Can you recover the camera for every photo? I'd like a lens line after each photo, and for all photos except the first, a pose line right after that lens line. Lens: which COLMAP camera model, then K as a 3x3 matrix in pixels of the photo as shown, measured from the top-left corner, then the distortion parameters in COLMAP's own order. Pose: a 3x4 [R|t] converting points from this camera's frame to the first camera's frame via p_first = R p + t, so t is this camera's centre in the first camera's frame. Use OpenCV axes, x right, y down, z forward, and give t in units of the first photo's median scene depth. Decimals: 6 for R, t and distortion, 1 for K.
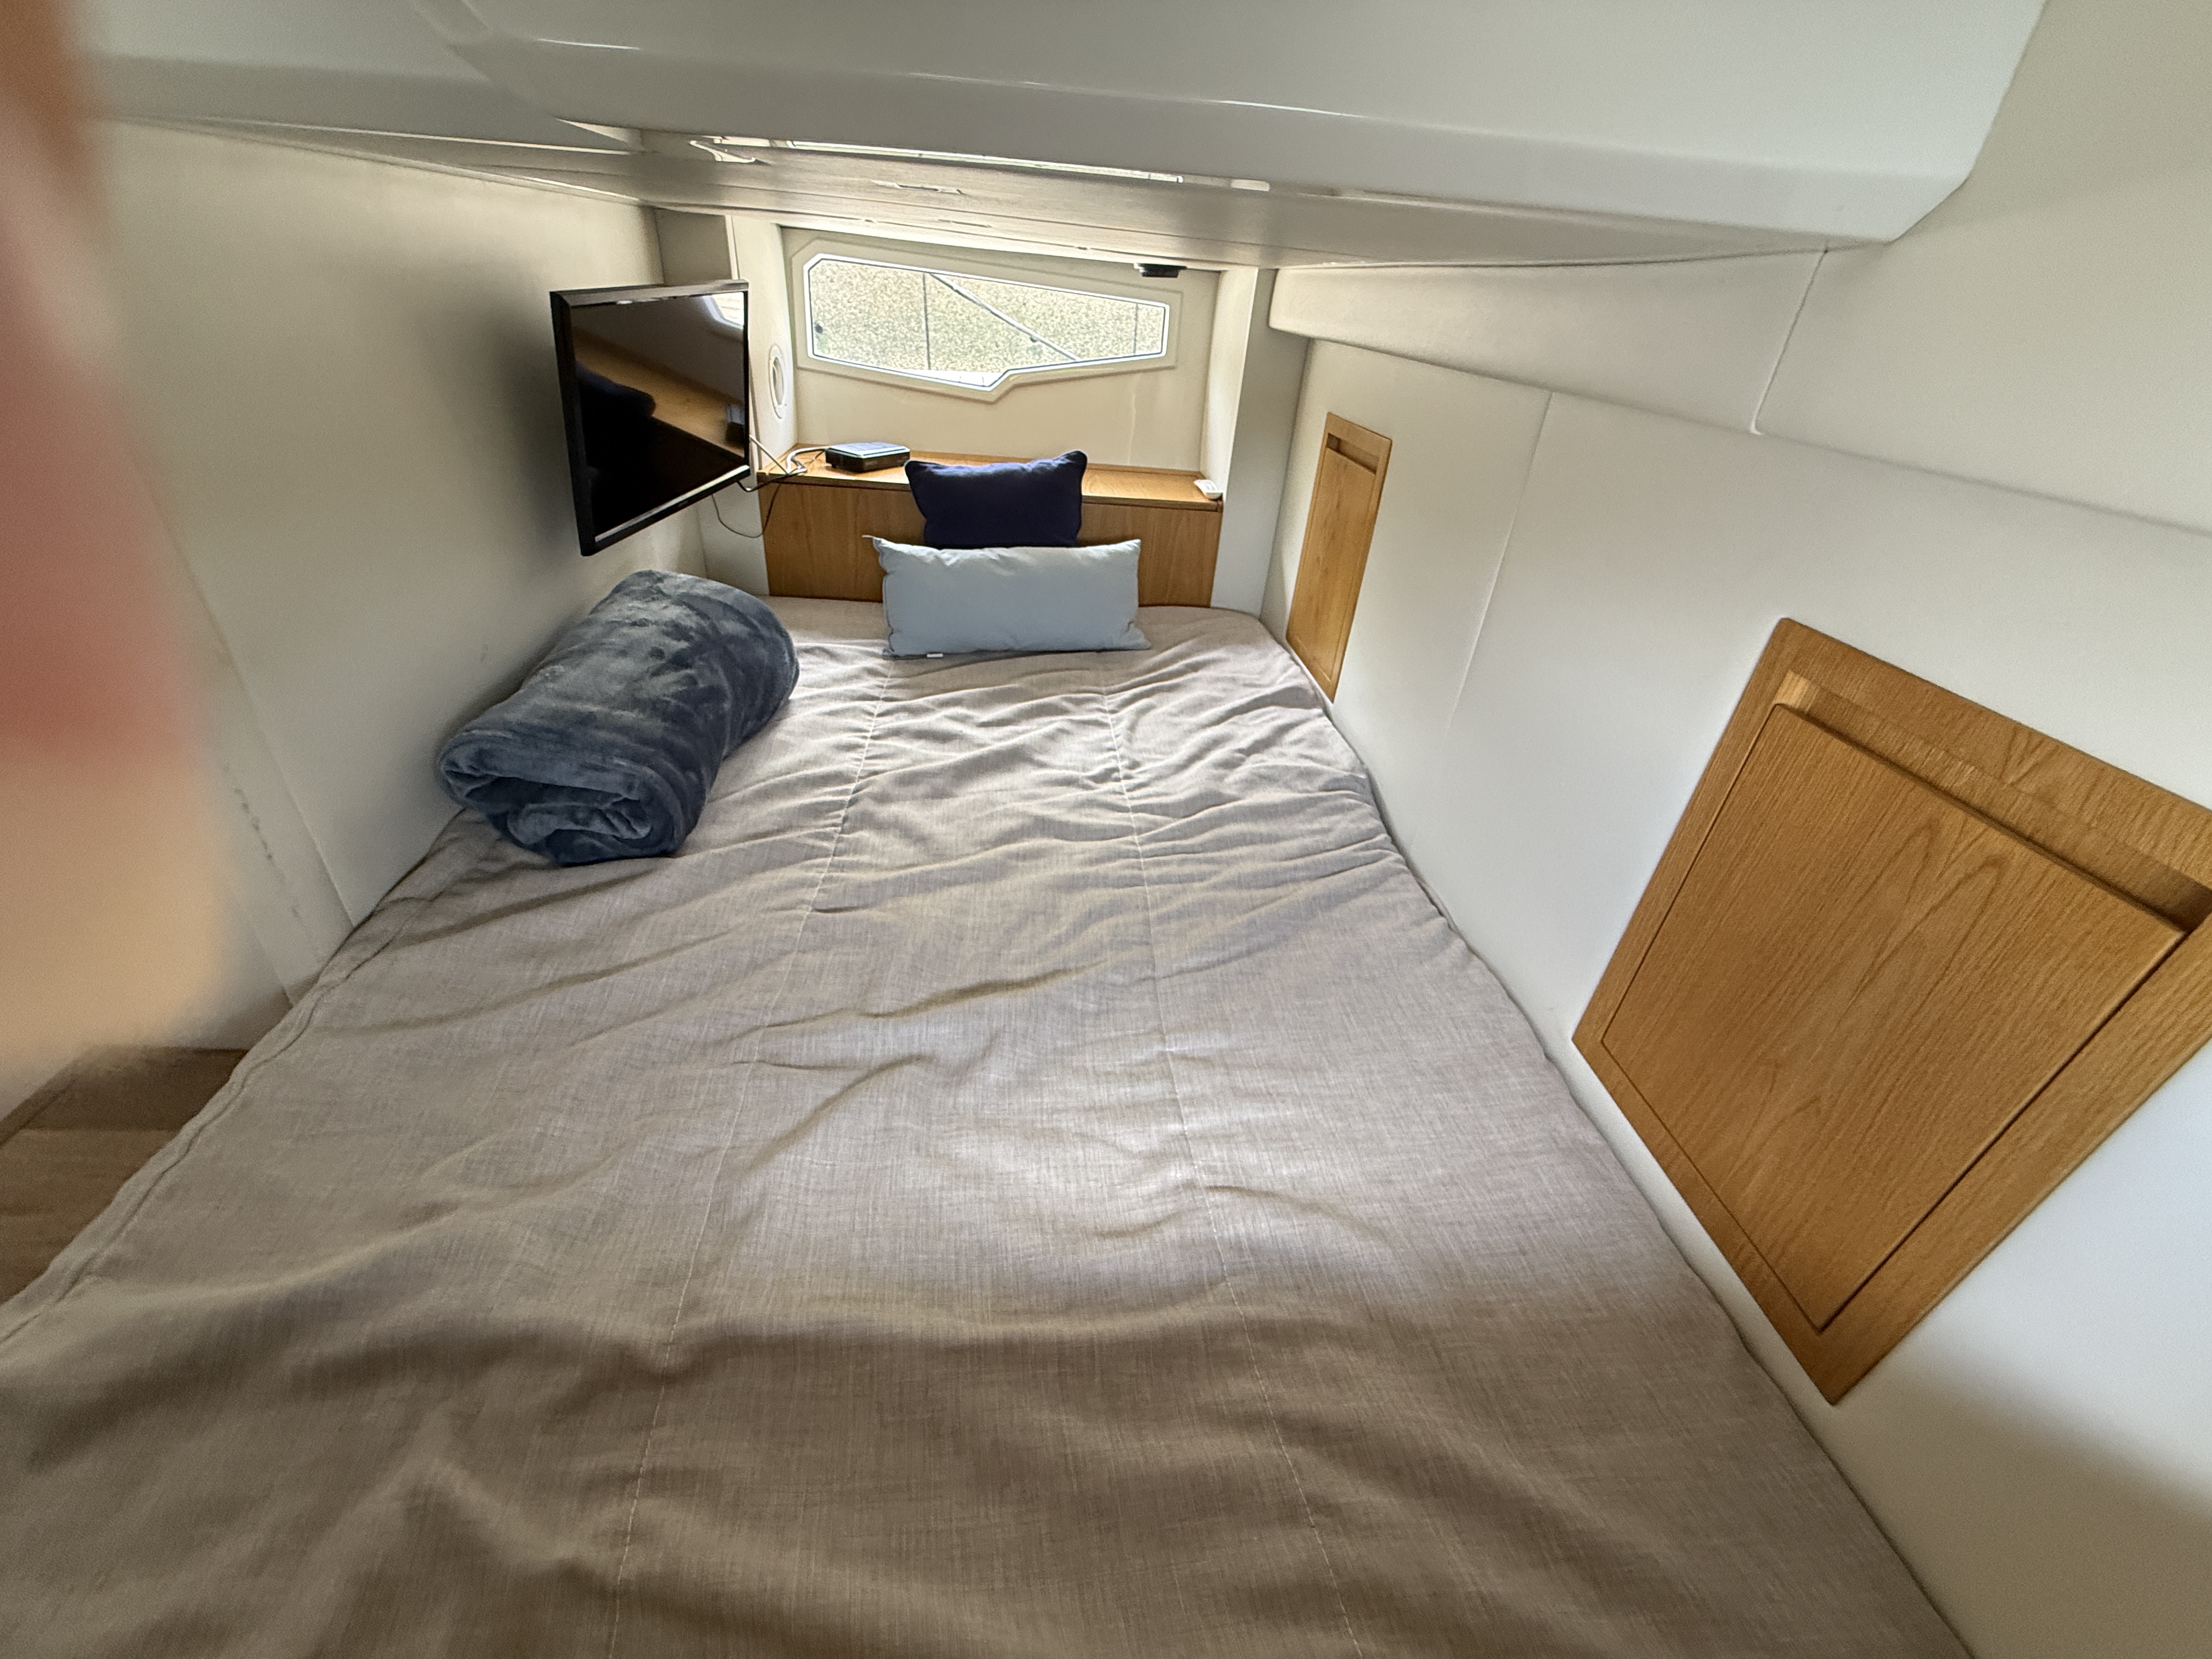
lens RADIAL K [[886.3, 0, 1100.9], [0, 886.3, 831.2], [0, 0, 1]] dist [-0.000736, 0.000523]
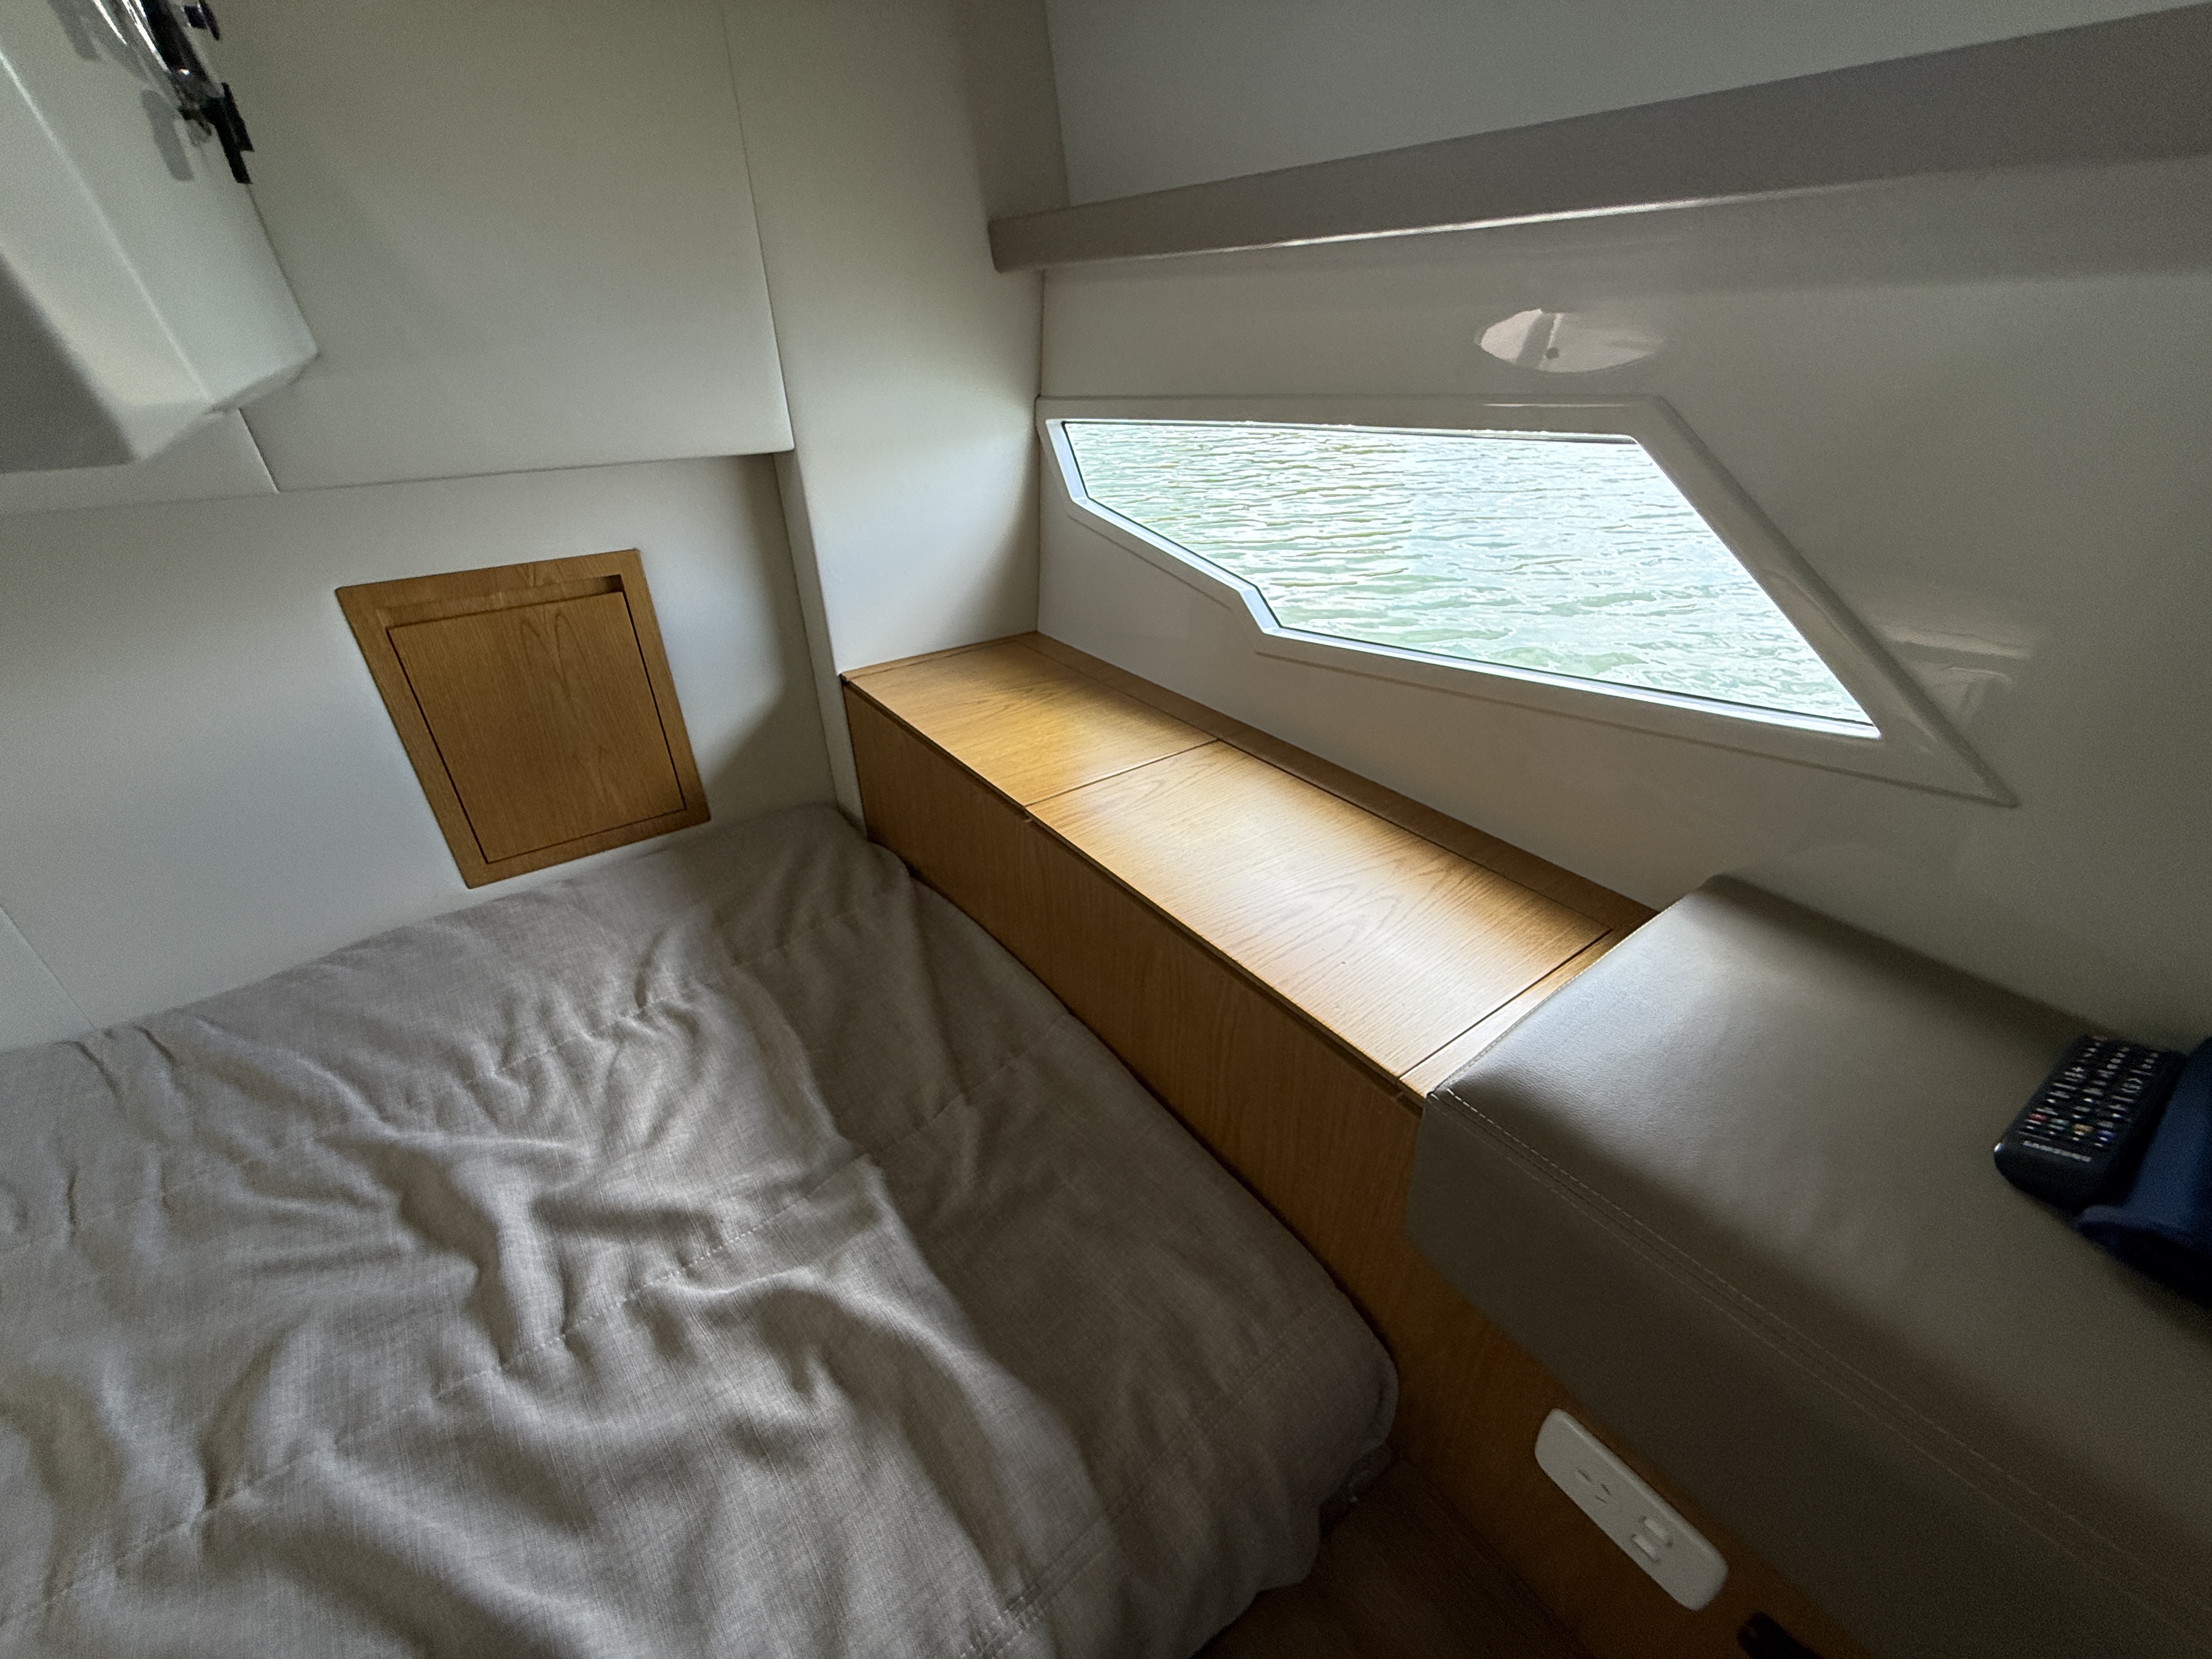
lens RADIAL K [[886.3, 0, 1100.9], [0, 886.3, 831.2], [0, 0, 1]] dist [-0.000736, 0.000523]
pose [[-0.511105, -0.503385, 0.696689, -1.237367], [0.427502, 0.554307, 0.714133, -0.529155], [-0.745663, 0.662833, -0.068111, 0.344396]]
